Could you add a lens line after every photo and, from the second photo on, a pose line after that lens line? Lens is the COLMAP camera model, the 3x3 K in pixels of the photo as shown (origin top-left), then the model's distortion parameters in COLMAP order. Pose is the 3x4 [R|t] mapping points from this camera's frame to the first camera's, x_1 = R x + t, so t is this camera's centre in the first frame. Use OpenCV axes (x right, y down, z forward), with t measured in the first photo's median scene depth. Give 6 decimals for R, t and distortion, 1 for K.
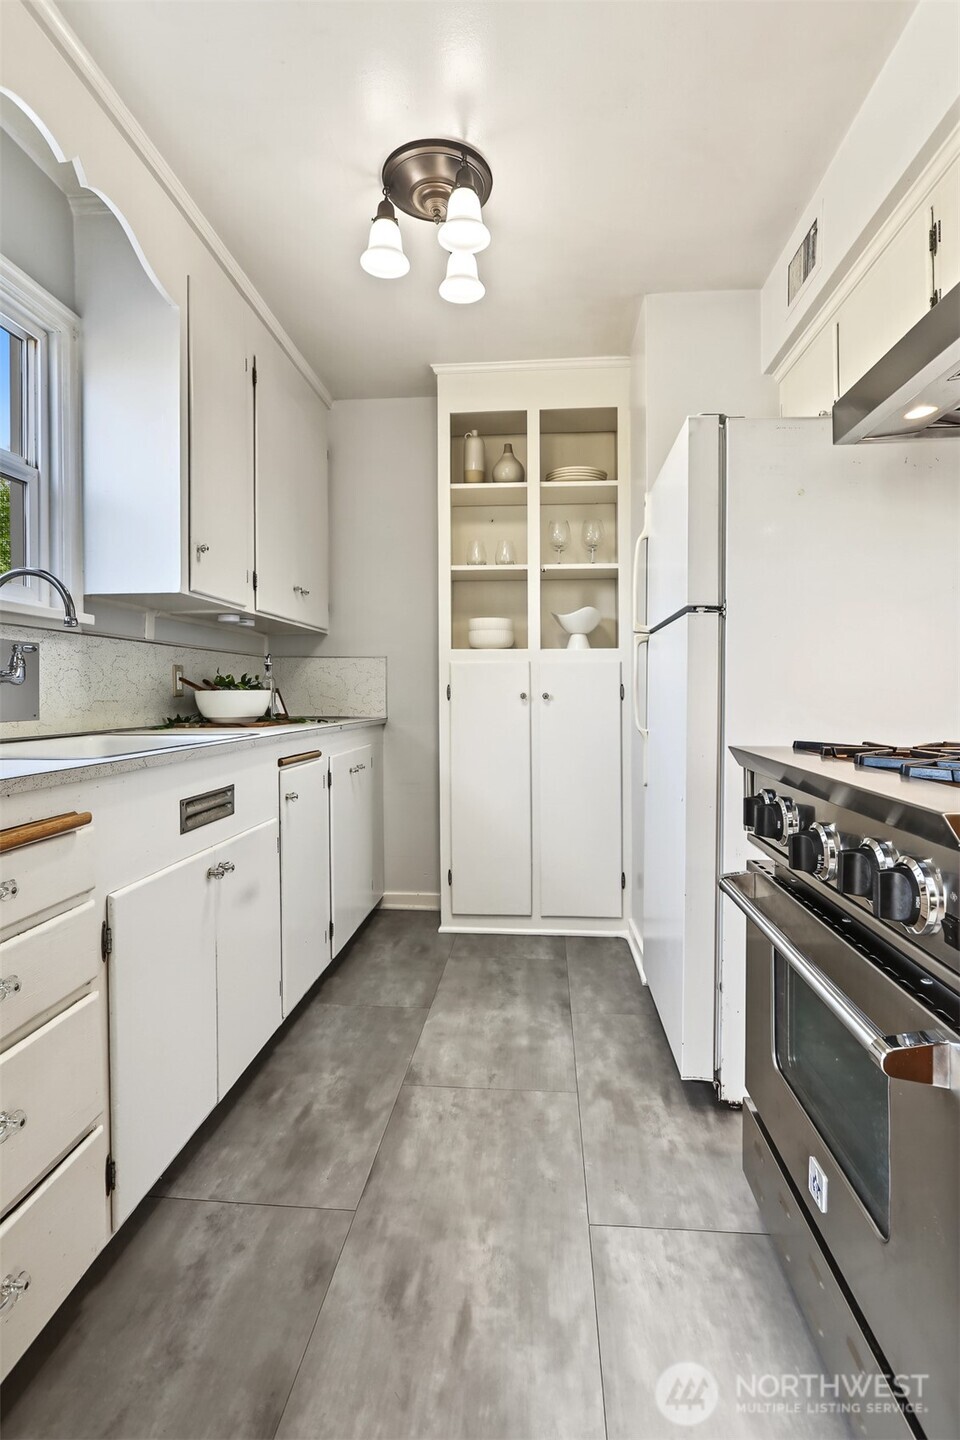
lens RADIAL K [[689.9, 0, 474.7], [0, 689.9, 707.3], [0, 0, 1]] dist [-0.015008, 0.005178]
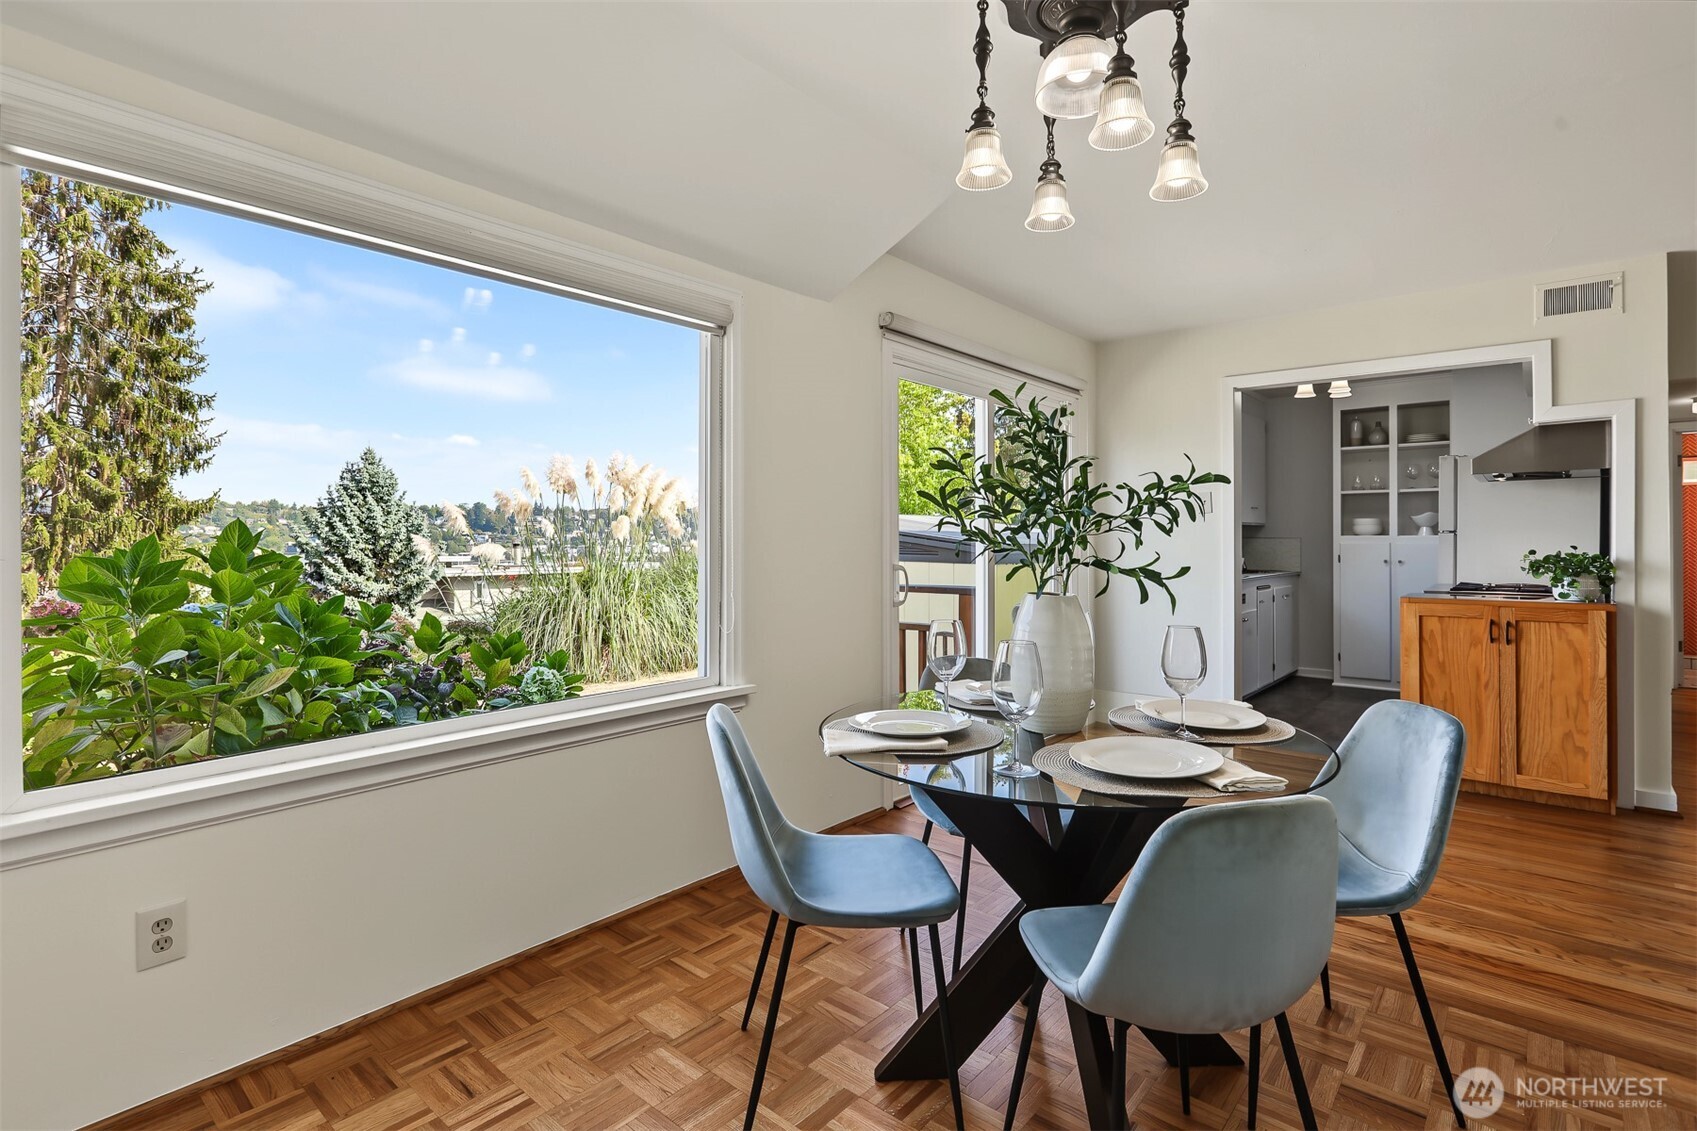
lens RADIAL K [[813.0, 0, 841.7], [0, 813.0, 546.2], [0, 0, 1]] dist [-0.015008, 0.005178]
pose [[0.810730, 0.005349, -0.585395, 0.183815], [-0.012489, 0.999889, -0.008160, -0.024986], [0.585286, 0.013927, 0.810707, -1.887808]]
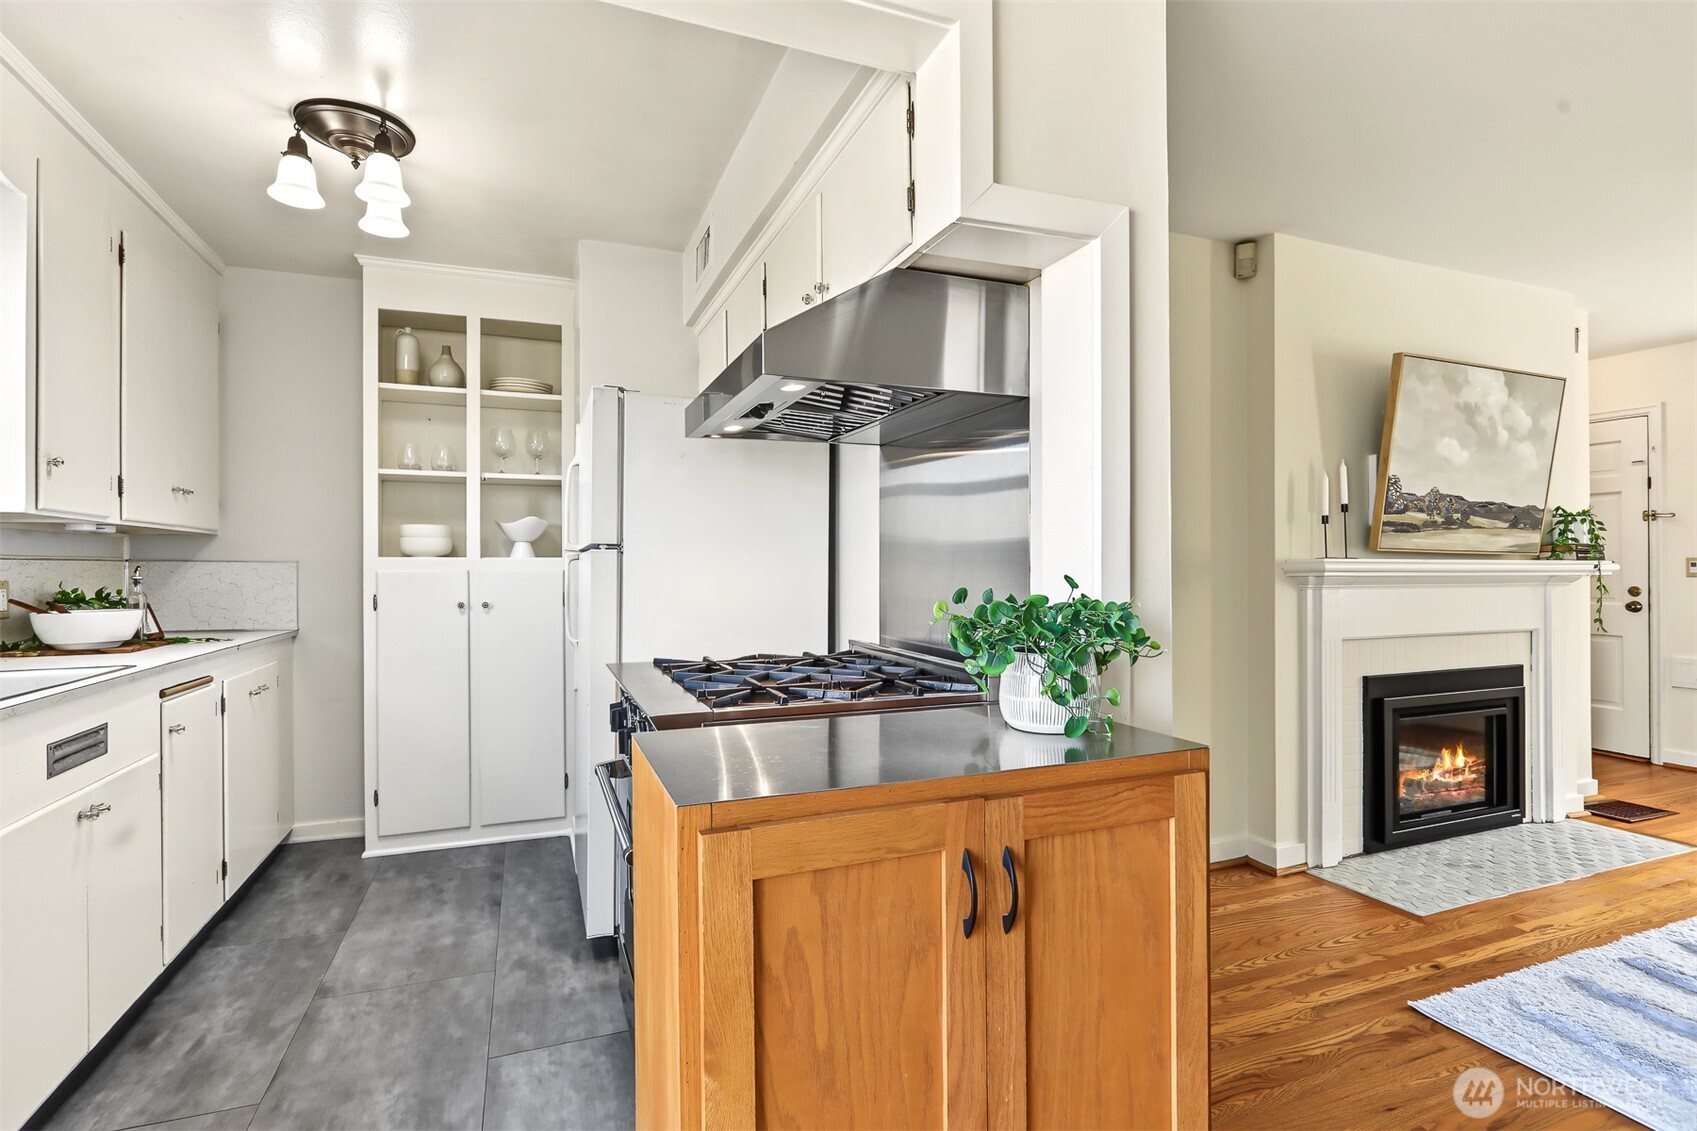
lens RADIAL K [[813.0, 0, 837.8], [0, 813.0, 564.7], [0, 0, 1]] dist [-0.015008, 0.005178]
pose [[0.897181, 0.000829, 0.441662, 0.048721], [0.009698, 0.999720, -0.021575, -0.051973], [-0.441556, 0.023640, 0.896922, -0.327545]]
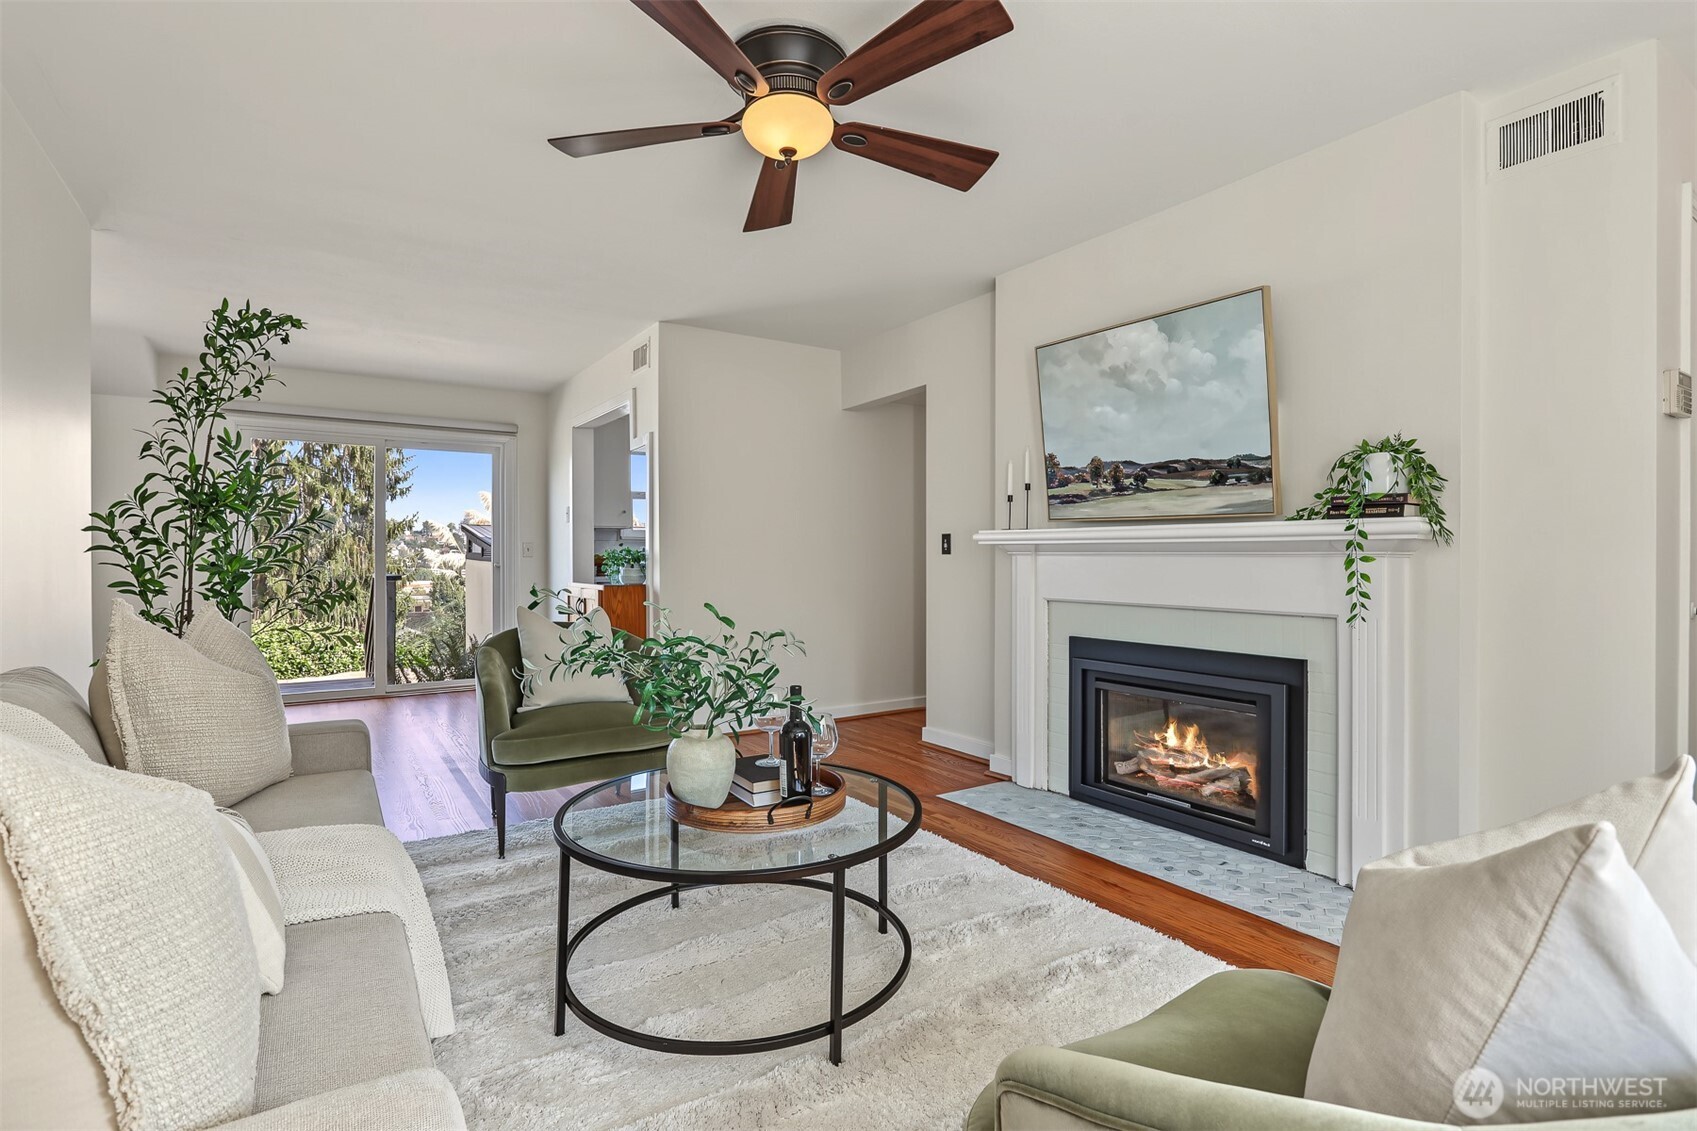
lens RADIAL K [[813.0, 0, 839.7], [0, 813.0, 563.6], [0, 0, 1]] dist [-0.015008, 0.005178]
pose [[0.621740, 0.008579, -0.783177, 2.261221], [-0.013923, 0.999903, -0.000099, -0.013612], [0.783100, 0.010966, 0.621799, -0.745495]]
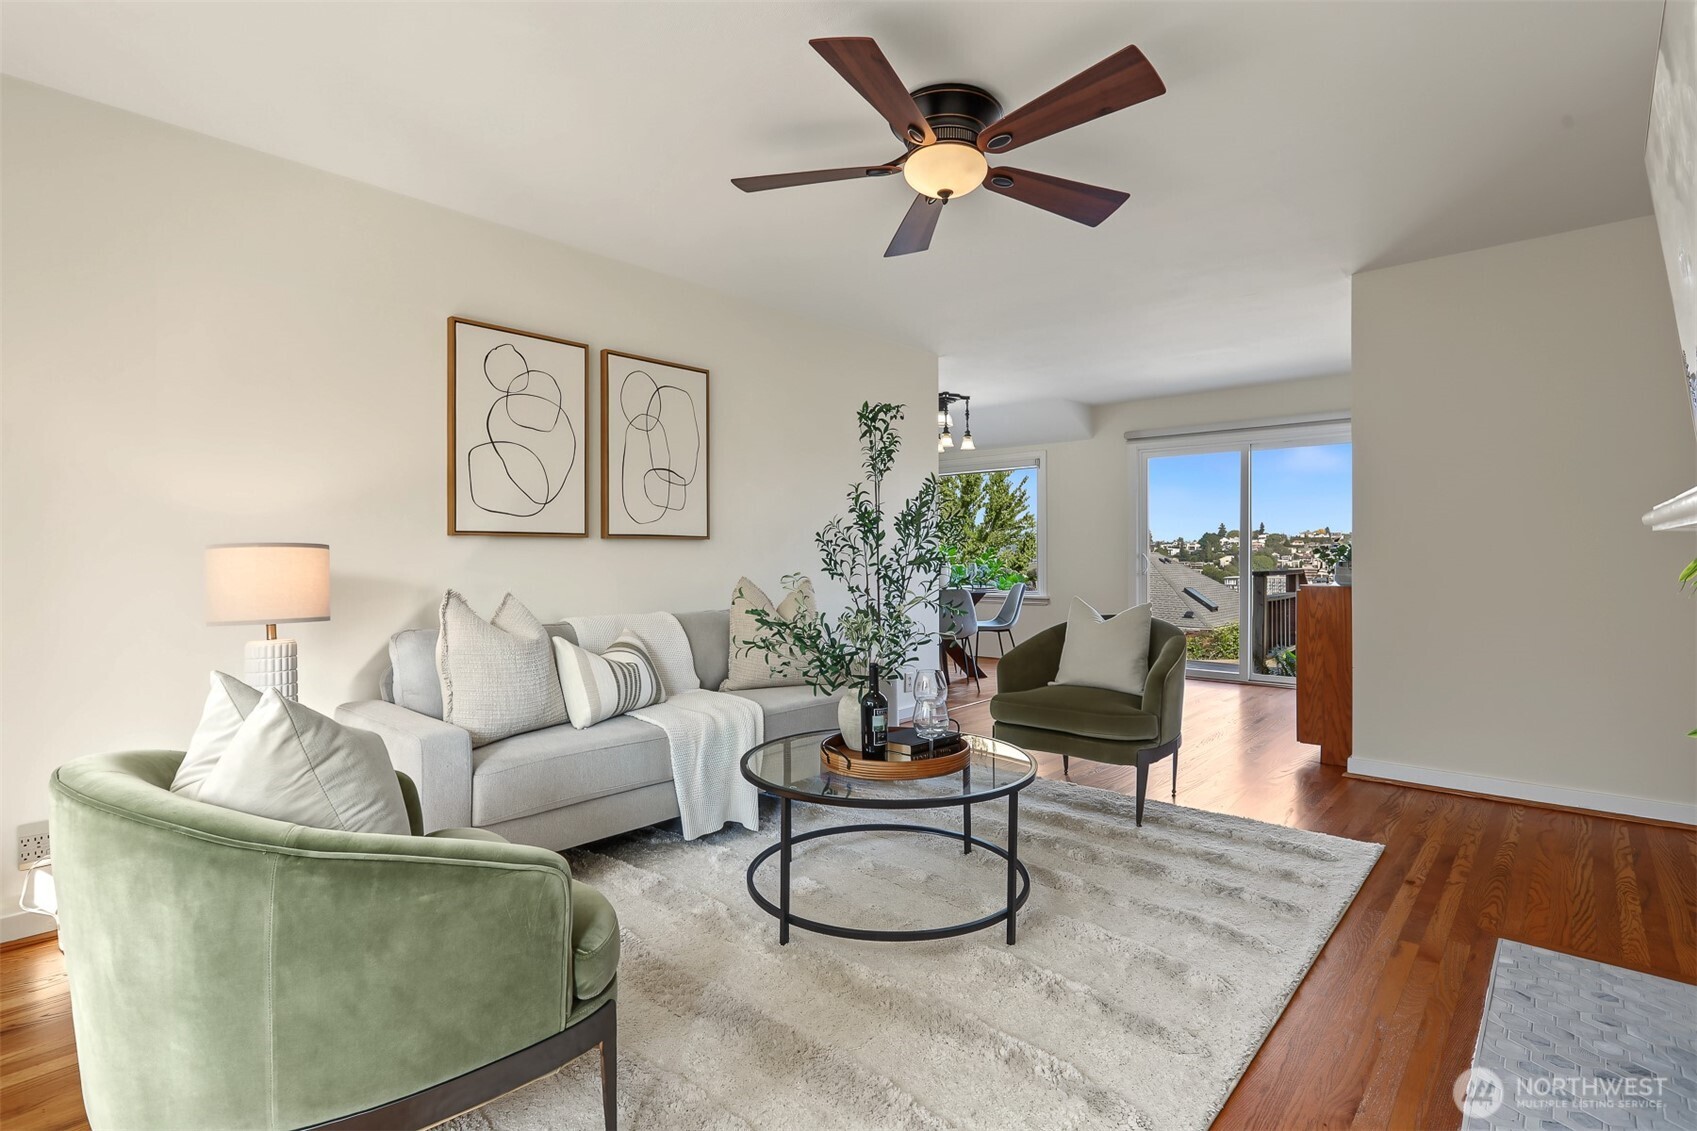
lens RADIAL K [[813.0, 0, 833.4], [0, 813.0, 553.4], [0, 0, 1]] dist [-0.015008, 0.005178]
pose [[-0.609894, 0.004120, -0.792472, 2.397226], [-0.011751, 0.999830, 0.014241, -0.033315], [0.792396, 0.017998, -0.609742, 0.258608]]
